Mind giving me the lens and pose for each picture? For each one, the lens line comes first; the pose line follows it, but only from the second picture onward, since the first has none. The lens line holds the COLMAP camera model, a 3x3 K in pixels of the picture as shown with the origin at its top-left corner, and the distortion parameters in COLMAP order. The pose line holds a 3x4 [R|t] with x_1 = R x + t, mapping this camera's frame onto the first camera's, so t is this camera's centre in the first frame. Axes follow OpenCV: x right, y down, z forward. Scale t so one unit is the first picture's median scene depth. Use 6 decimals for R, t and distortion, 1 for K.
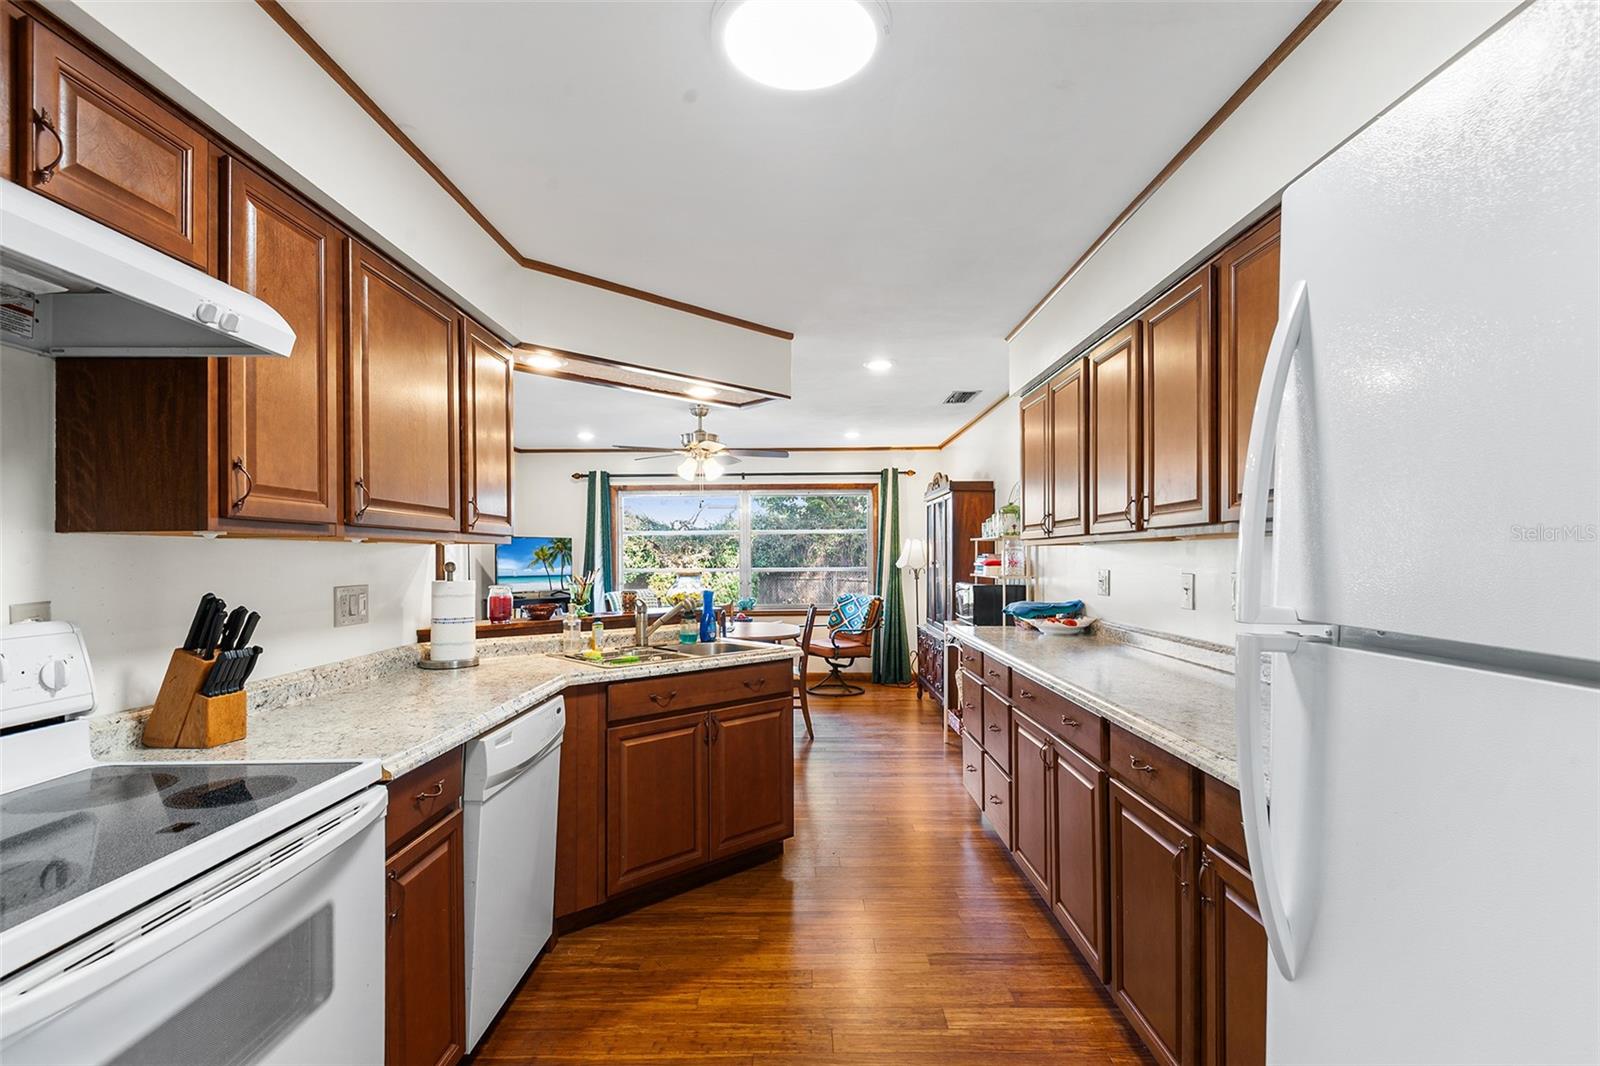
lens RADIAL K [[740.8, 0, 793.6], [0, 740.8, 564.2], [0, 0, 1]] dist [0.025047, -0.020502]
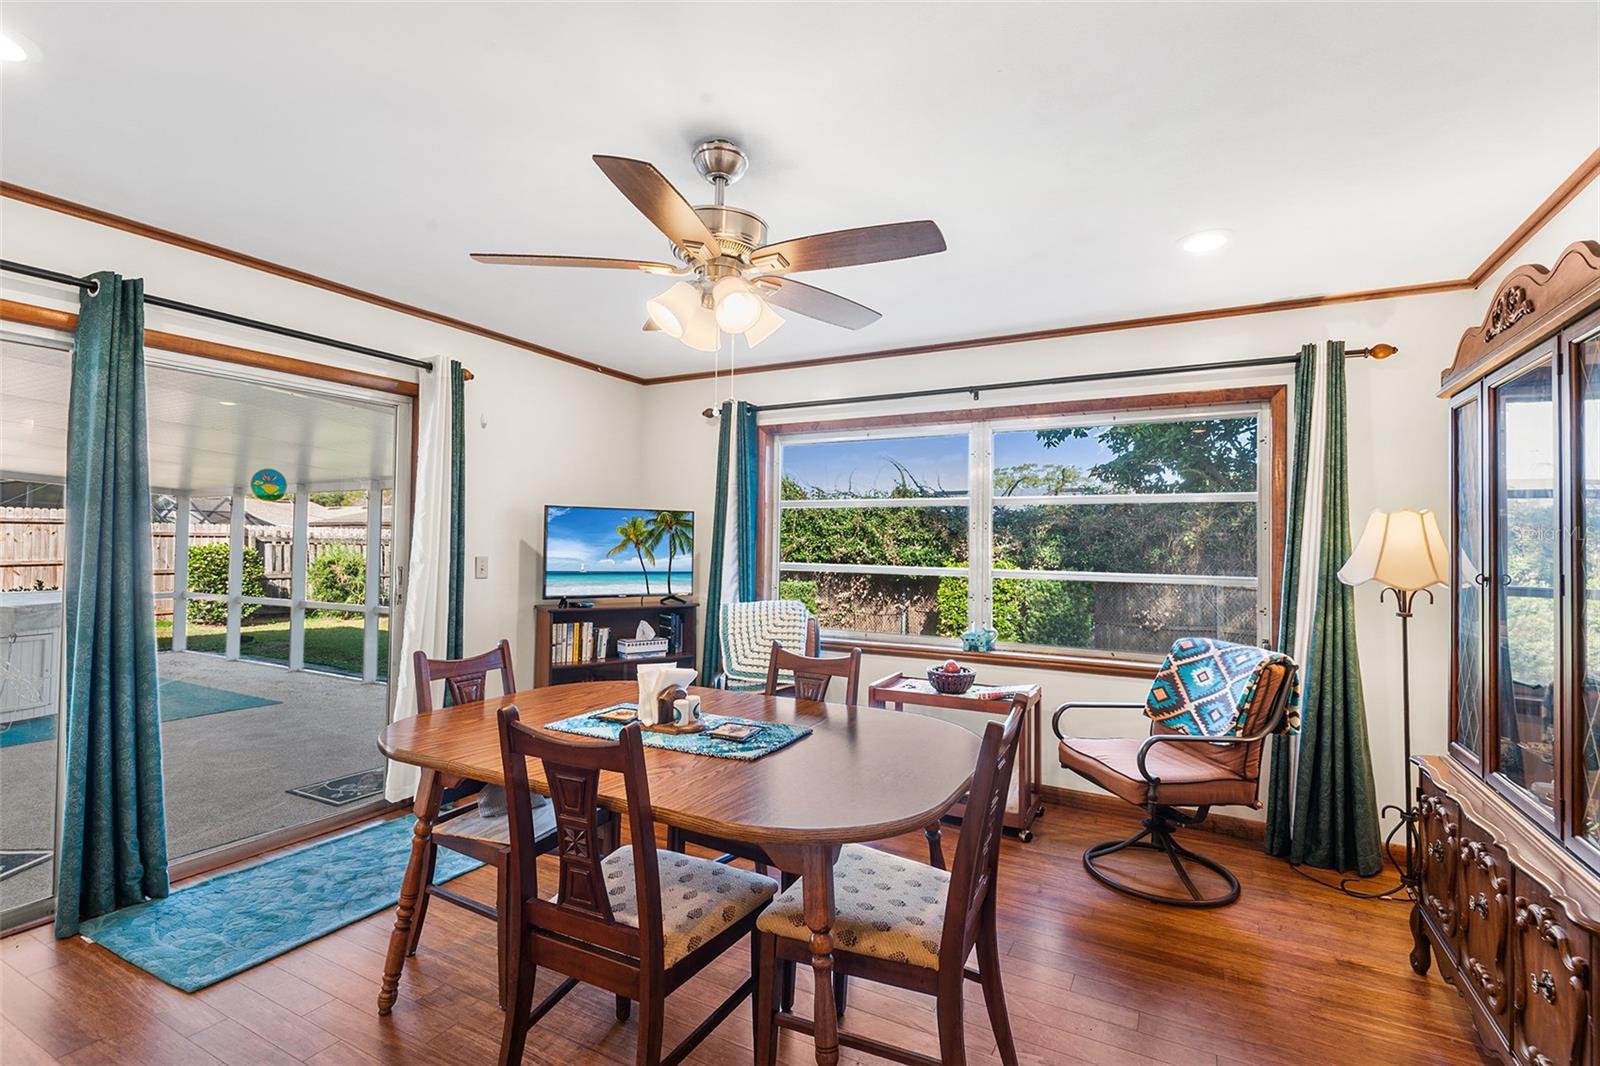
lens RADIAL K [[734.3, 0, 800.0], [0, 734.3, 533.0], [0, 0, 1]] dist [0.025066, -0.017294]
pose [[0.885389, 0.012113, -0.464694, 0.065555], [-0.025979, 0.999387, -0.023447, -0.005363], [0.464125, 0.032832, 0.885161, 0.502252]]
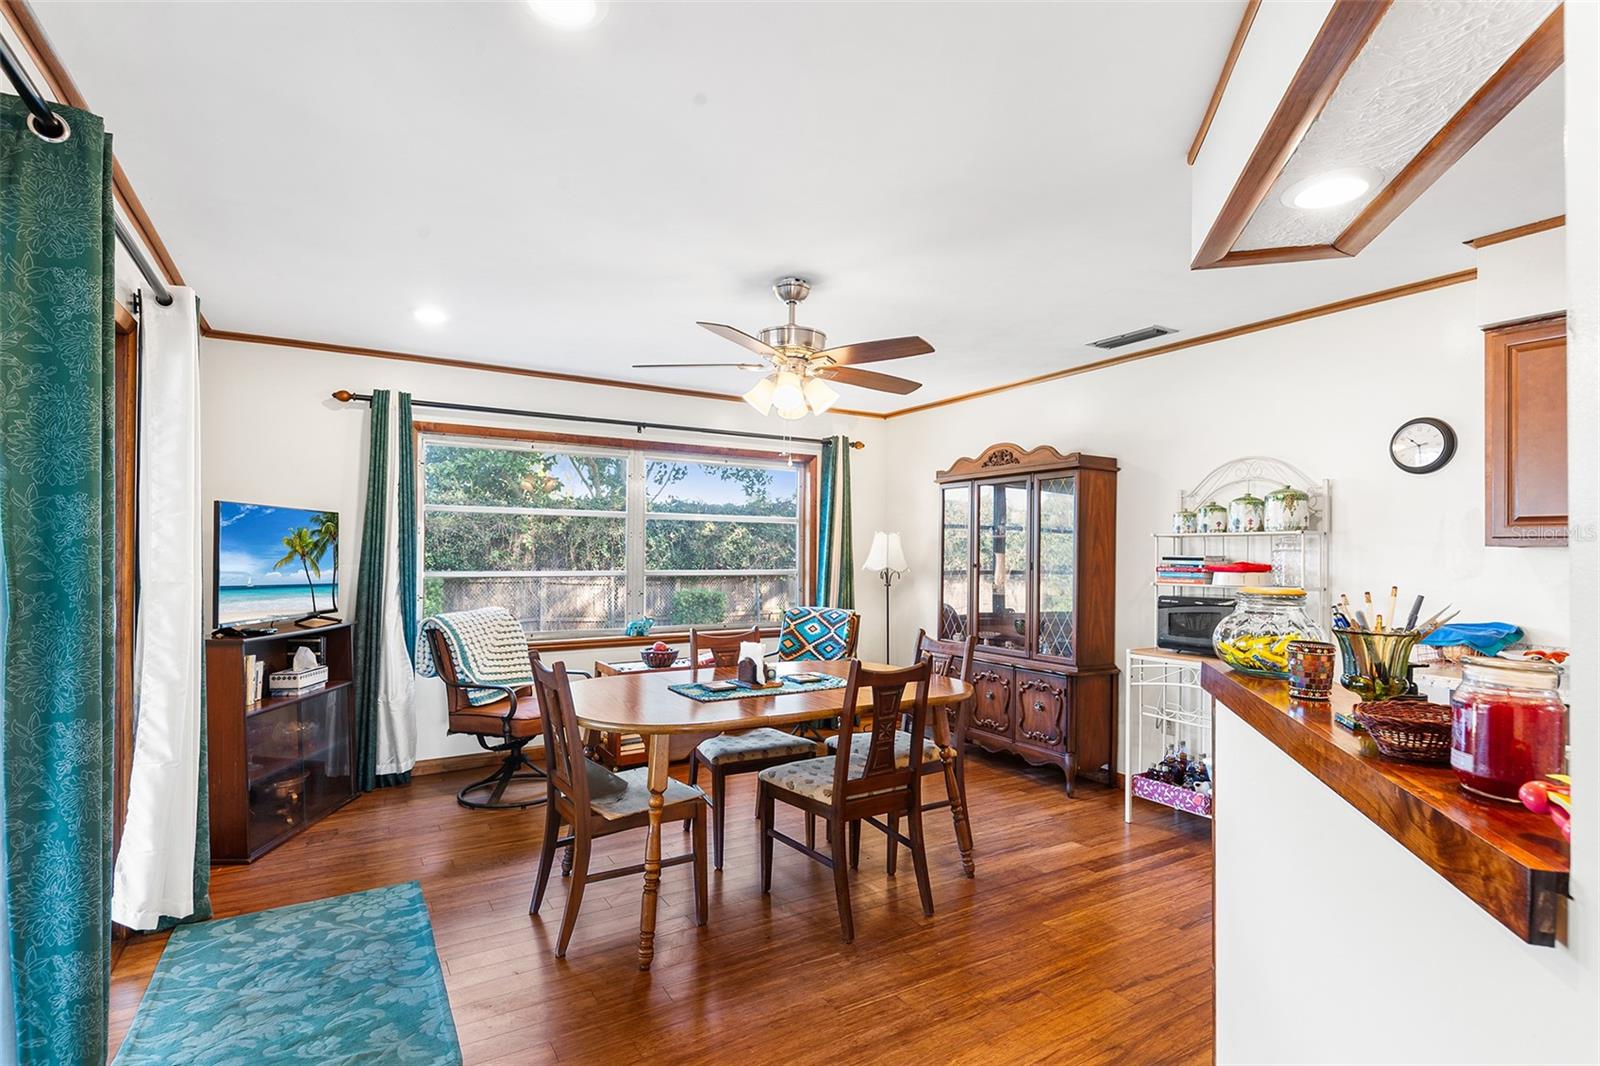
lens RADIAL K [[765.1, 0, 805.2], [0, 765.1, 554.7], [0, 0, 1]] dist [0.031056, -0.024440]
pose [[0.852025, 0.011842, 0.523368, -0.302430], [-0.007230, 0.999915, -0.010853, -0.002348], [-0.523452, 0.005463, 0.852038, 0.368390]]
